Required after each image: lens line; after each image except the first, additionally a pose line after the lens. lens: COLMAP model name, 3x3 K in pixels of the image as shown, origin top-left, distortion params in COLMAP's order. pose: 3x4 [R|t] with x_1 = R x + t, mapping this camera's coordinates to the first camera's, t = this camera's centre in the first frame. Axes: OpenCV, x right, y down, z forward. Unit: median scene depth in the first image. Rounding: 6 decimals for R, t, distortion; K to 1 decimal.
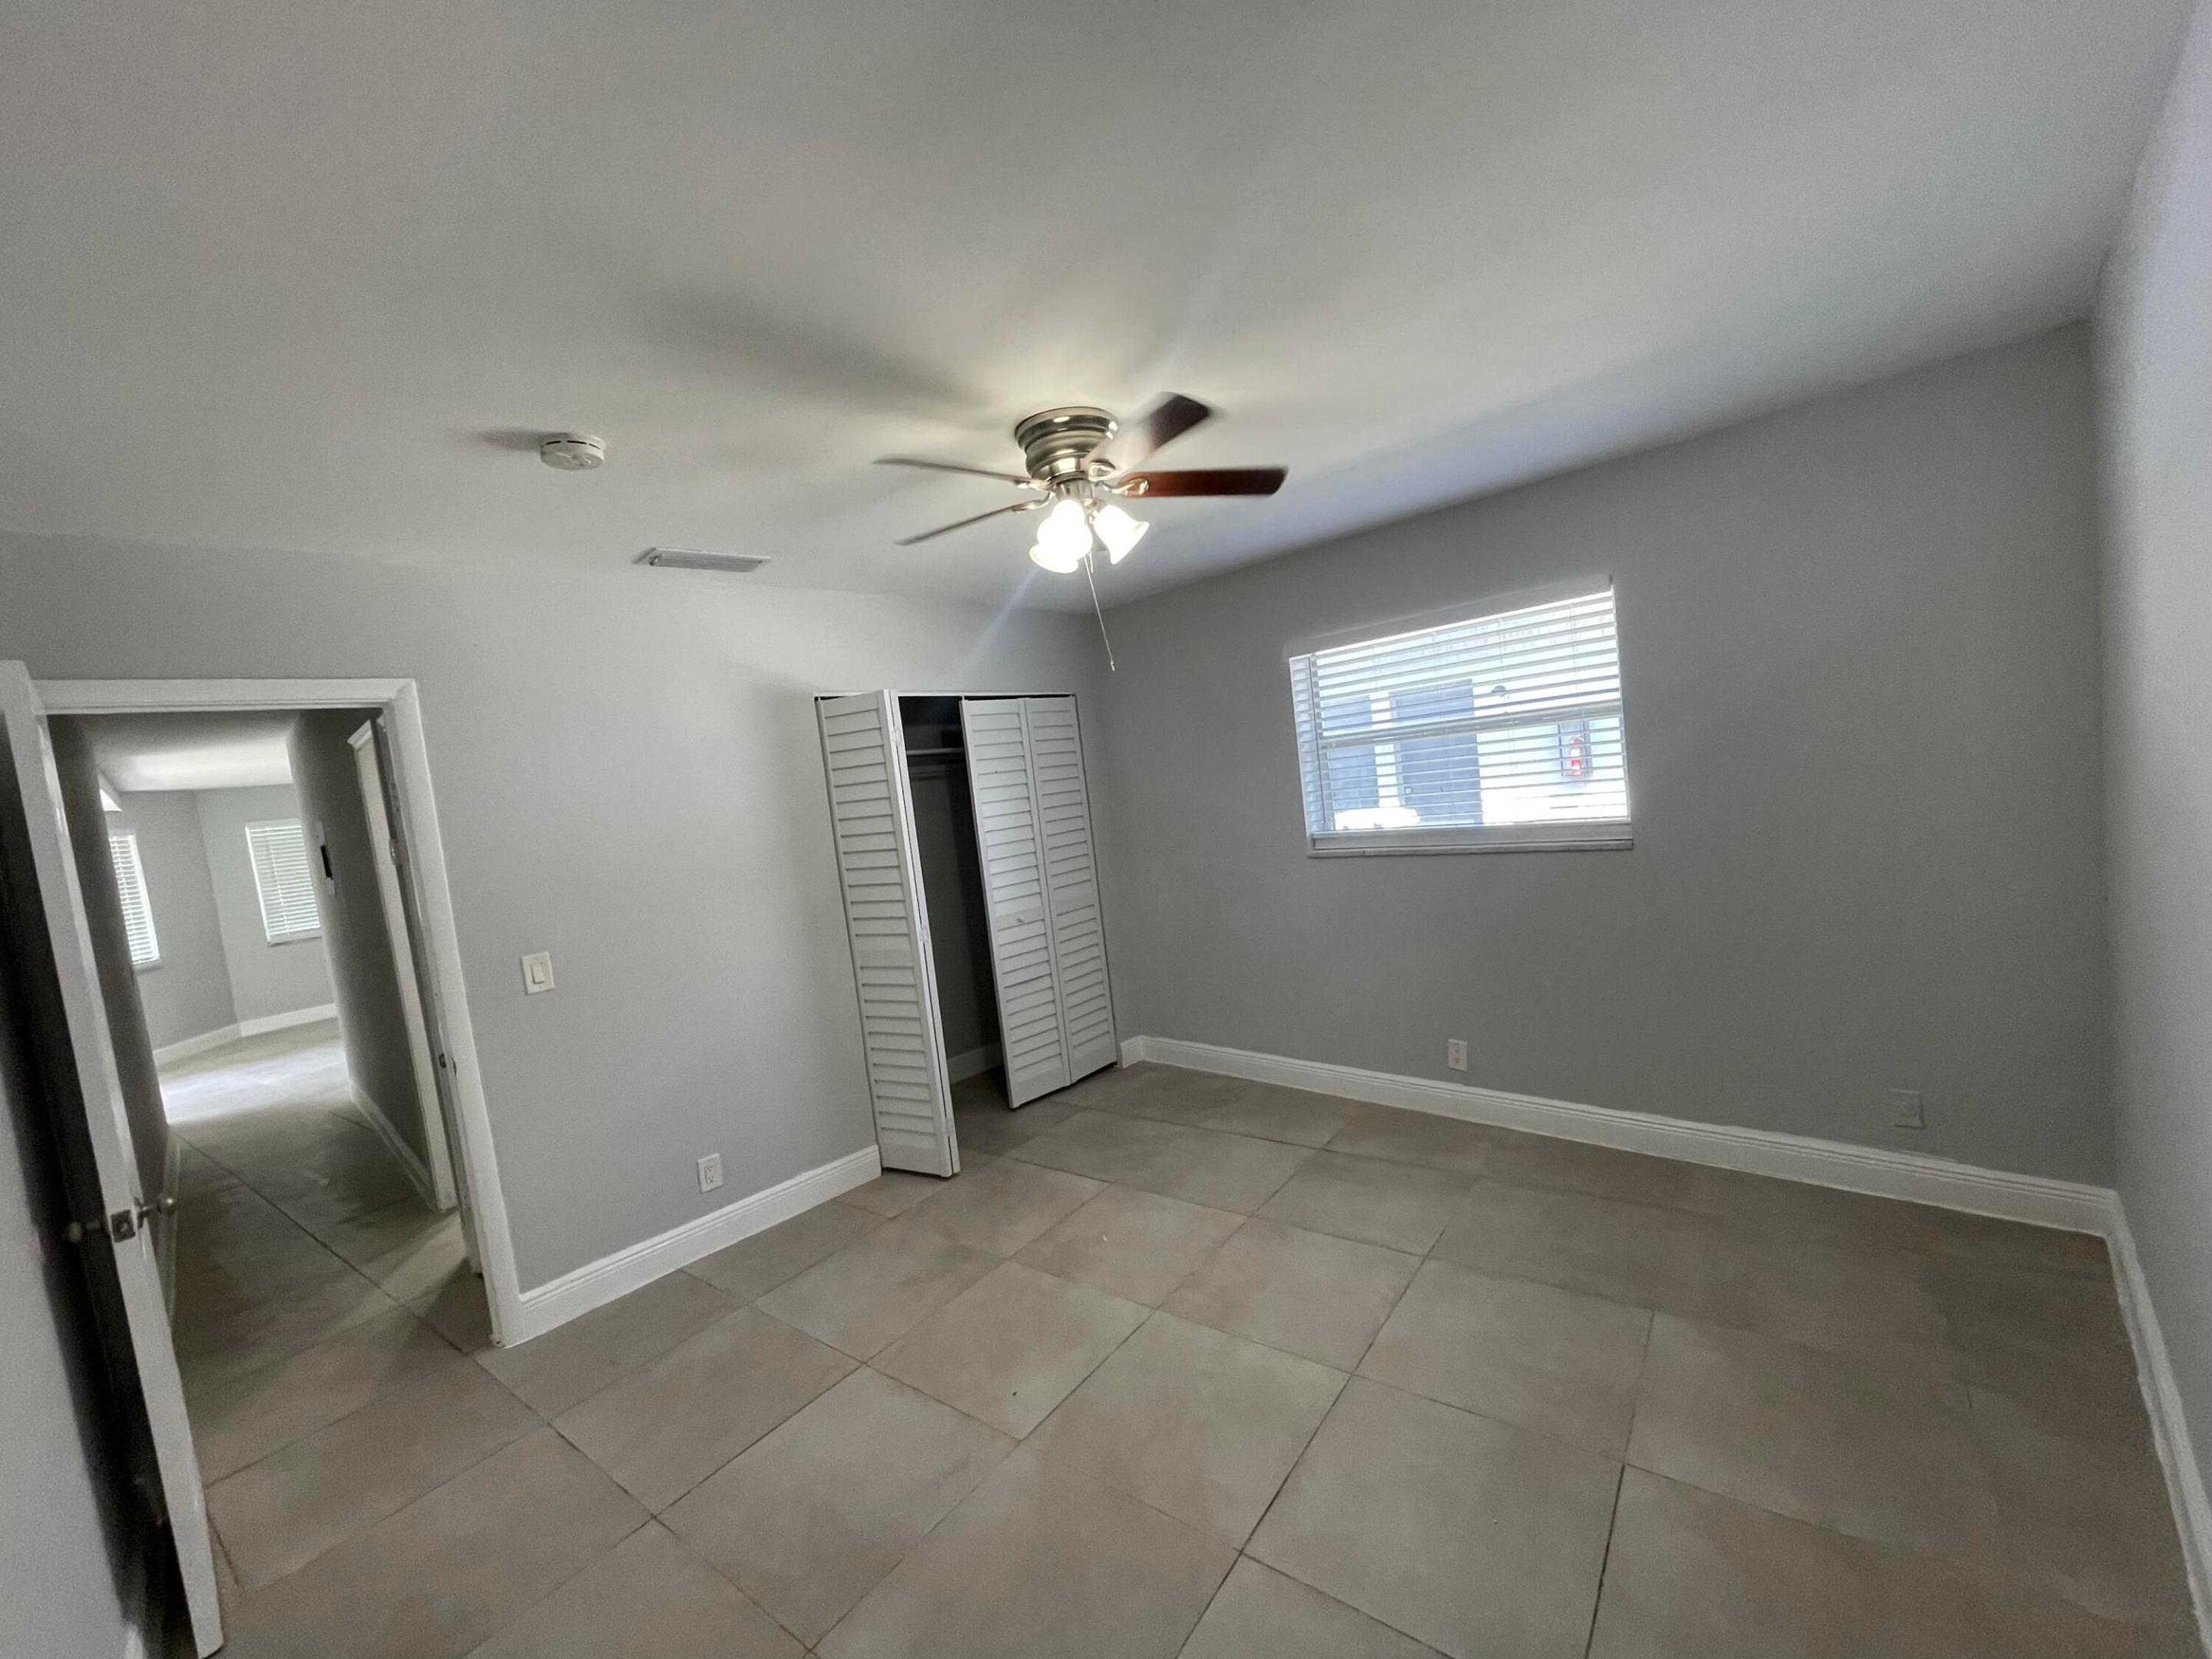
lens RADIAL K [[889.8, 0, 1095.5], [0, 889.8, 843.0], [0, 0, 1]] dist [-0.000550, -0.000155]
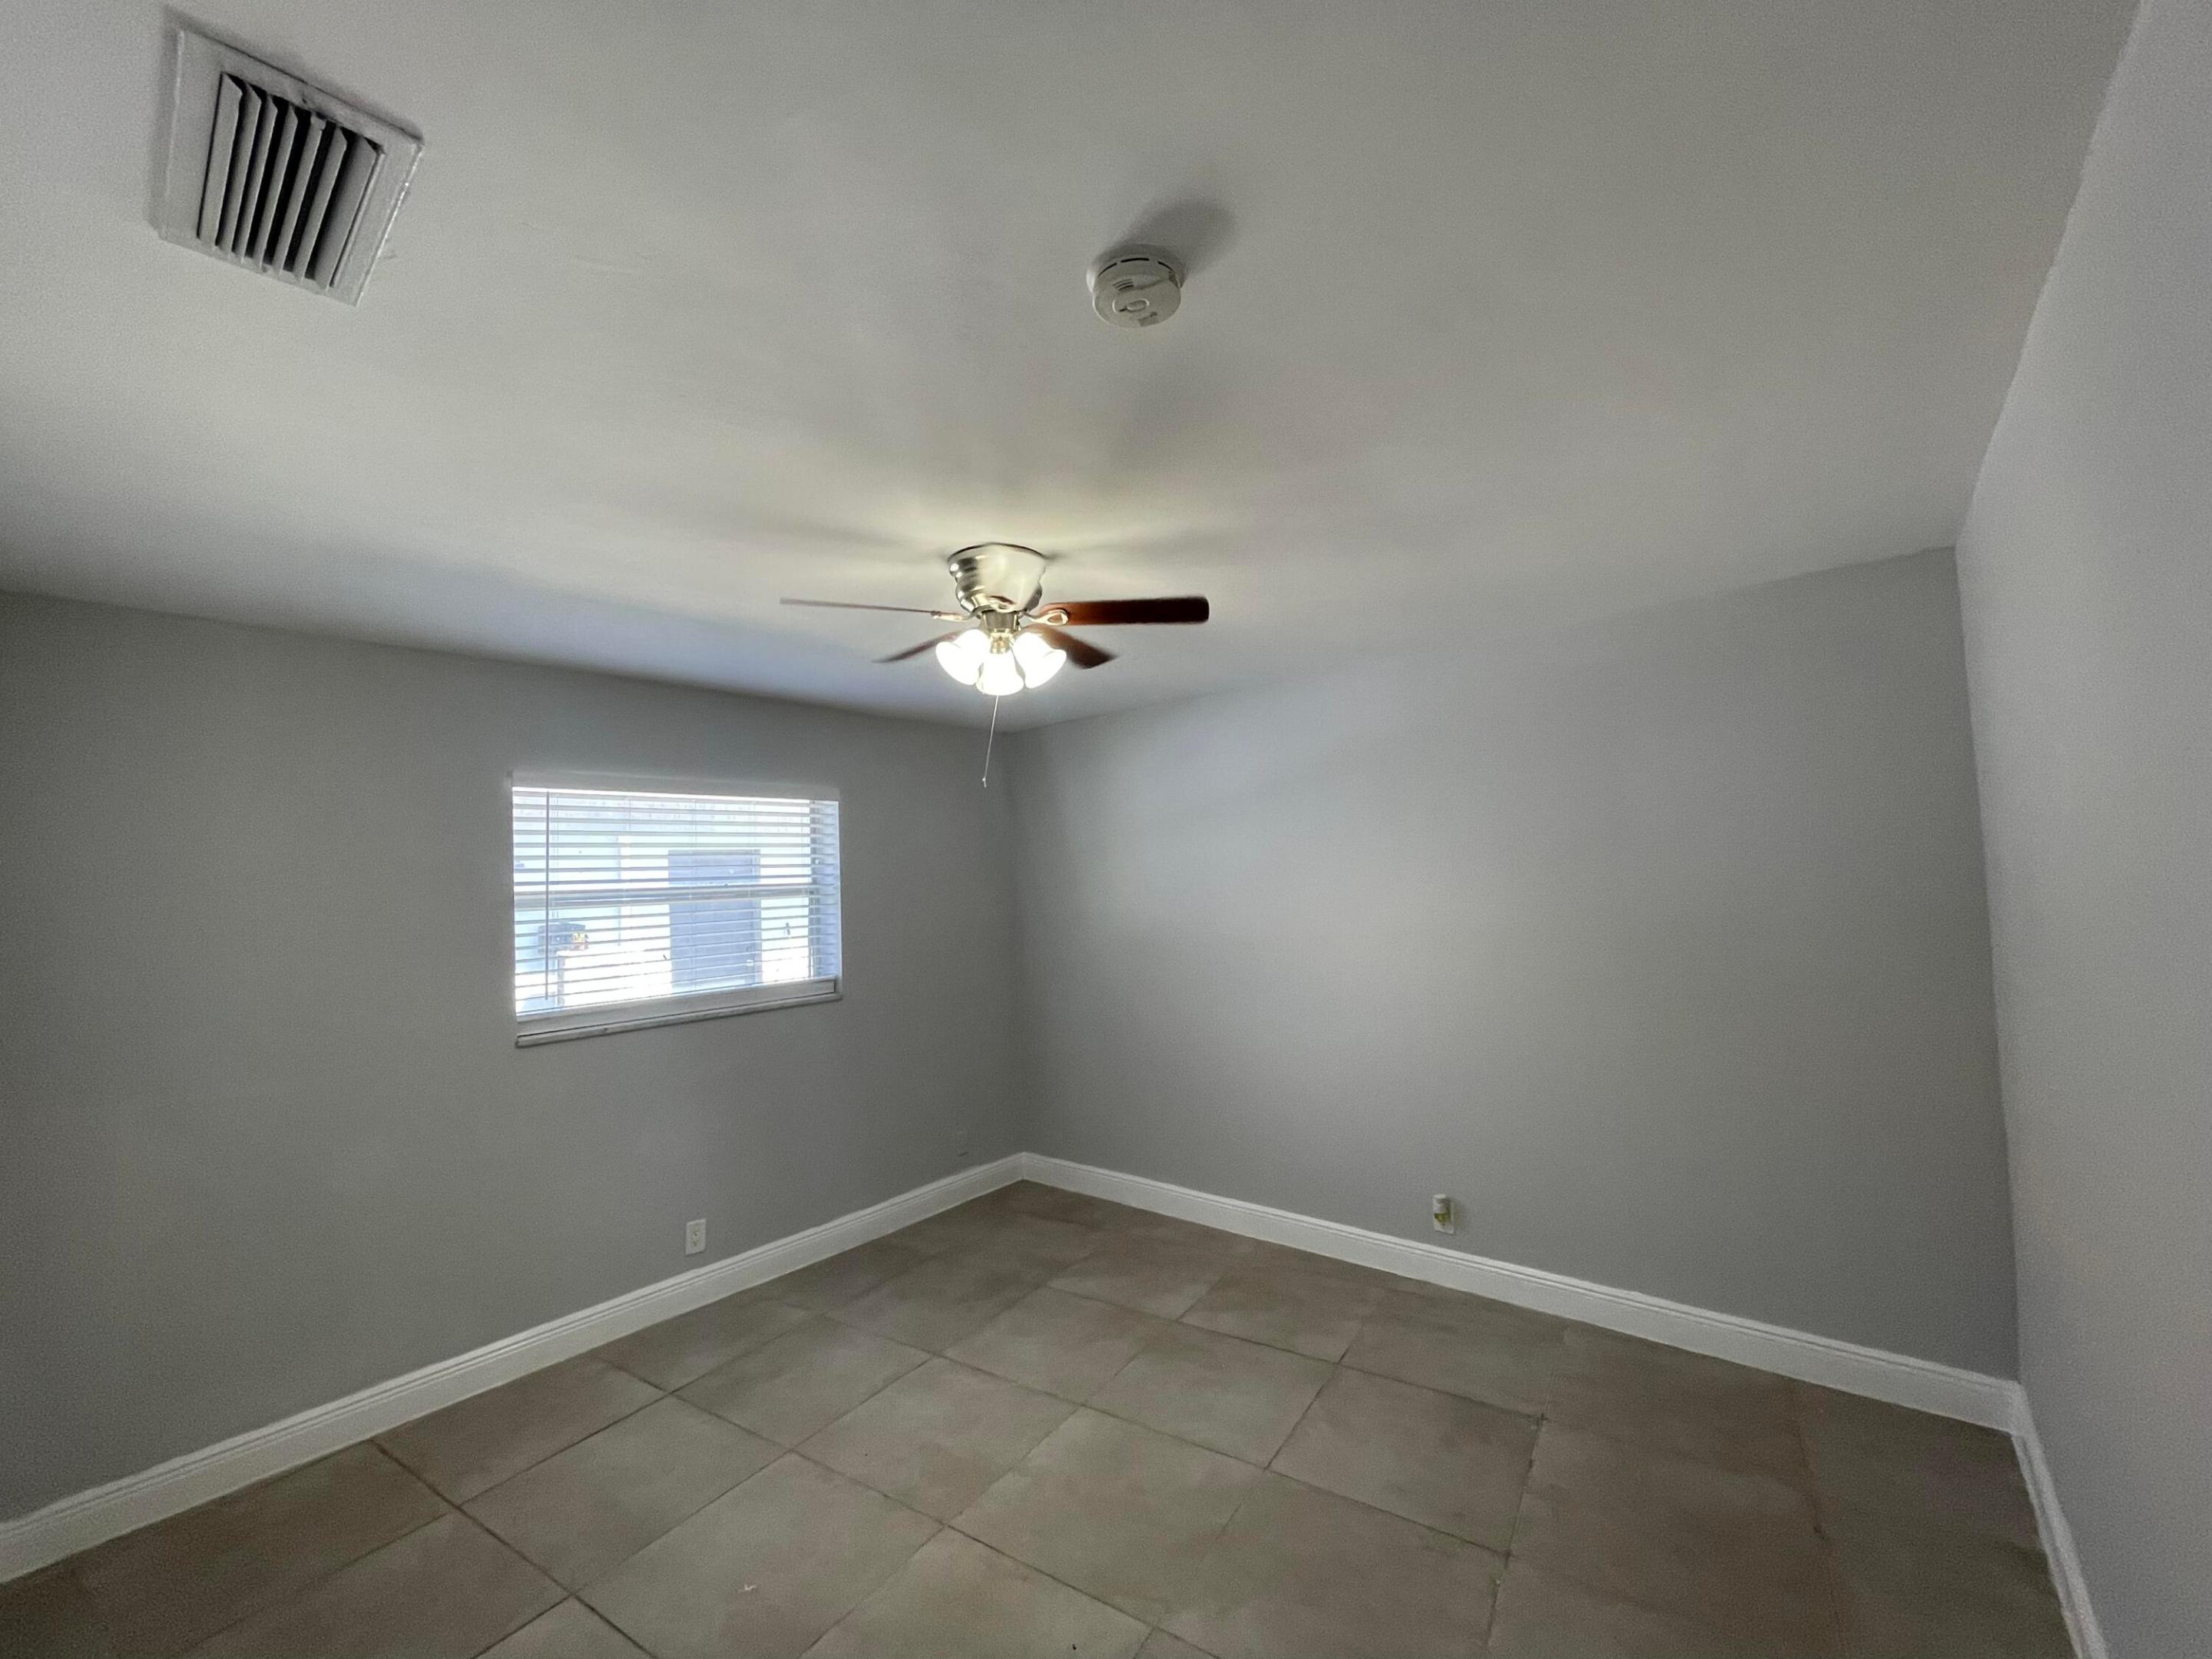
lens RADIAL K [[889.8, 0, 1095.5], [0, 889.8, 843.0], [0, 0, 1]] dist [-0.000550, -0.000155]
pose [[-0.055475, 0.163661, 0.984956, -0.683478], [0.124556, 0.979903, -0.155806, 0.030774], [-0.990661, 0.114039, -0.074745, 0.663145]]
